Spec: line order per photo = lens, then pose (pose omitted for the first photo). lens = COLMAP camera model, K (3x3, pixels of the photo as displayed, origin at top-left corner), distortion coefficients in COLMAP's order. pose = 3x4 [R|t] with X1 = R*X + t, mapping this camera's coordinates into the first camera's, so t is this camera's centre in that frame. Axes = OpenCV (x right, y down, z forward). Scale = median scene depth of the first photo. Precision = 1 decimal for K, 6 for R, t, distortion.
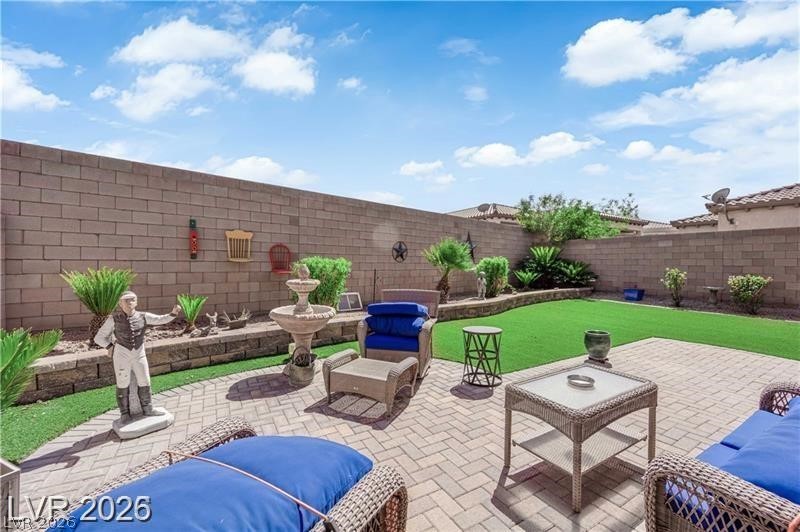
lens RADIAL K [[324.4, 0, 402.5], [0, 324.4, 265.5], [0, 0, 1]] dist [-0.005147, -0.005432]
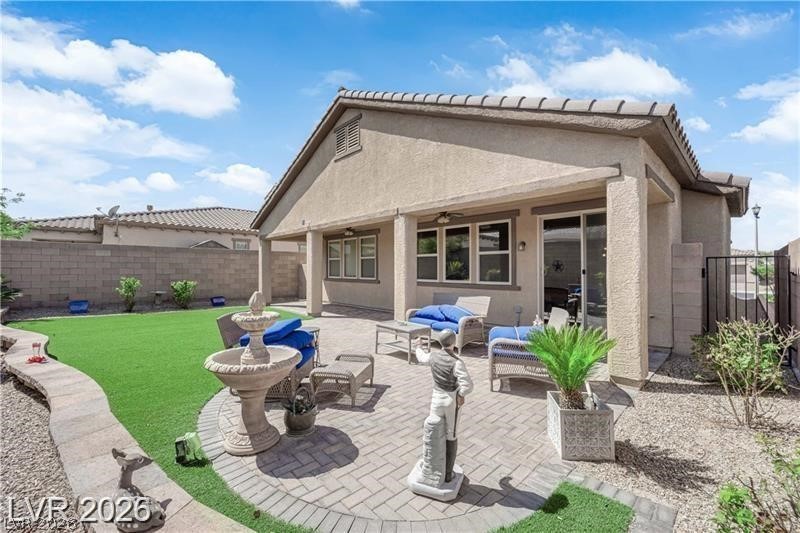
lens RADIAL K [[324.4, 0, 402.5], [0, 324.4, 266.0], [0, 0, 1]] dist [-0.005147, -0.005432]
pose [[-0.217906, 0.003262, 0.975964, -0.642094], [0.004953, 0.999985, -0.002237, -0.034147], [-0.975957, 0.004346, -0.217919, 0.498063]]
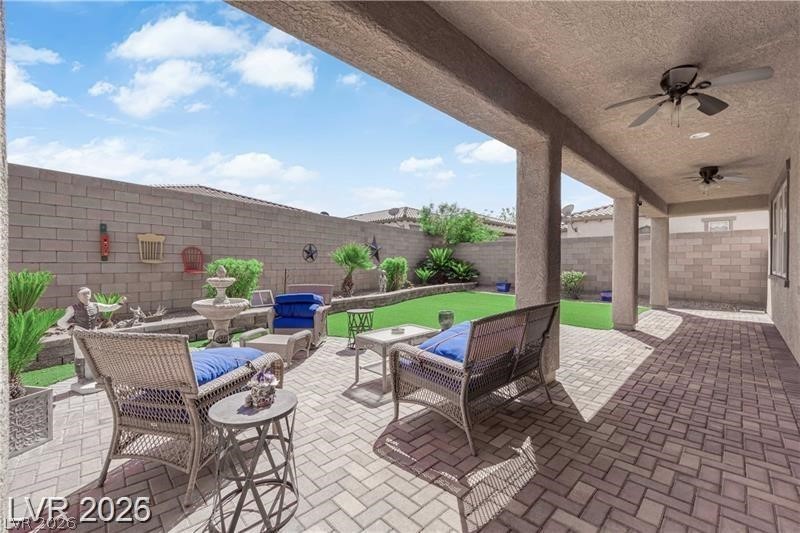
lens RADIAL K [[324.4, 0, 402.5], [0, 324.4, 266.0], [0, 0, 1]] dist [-0.005147, -0.005432]
pose [[0.970444, -0.006139, 0.241249, 0.043042], [0.004891, 0.999971, 0.005773, -0.003456], [-0.241277, -0.004423, 0.970446, -0.223361]]
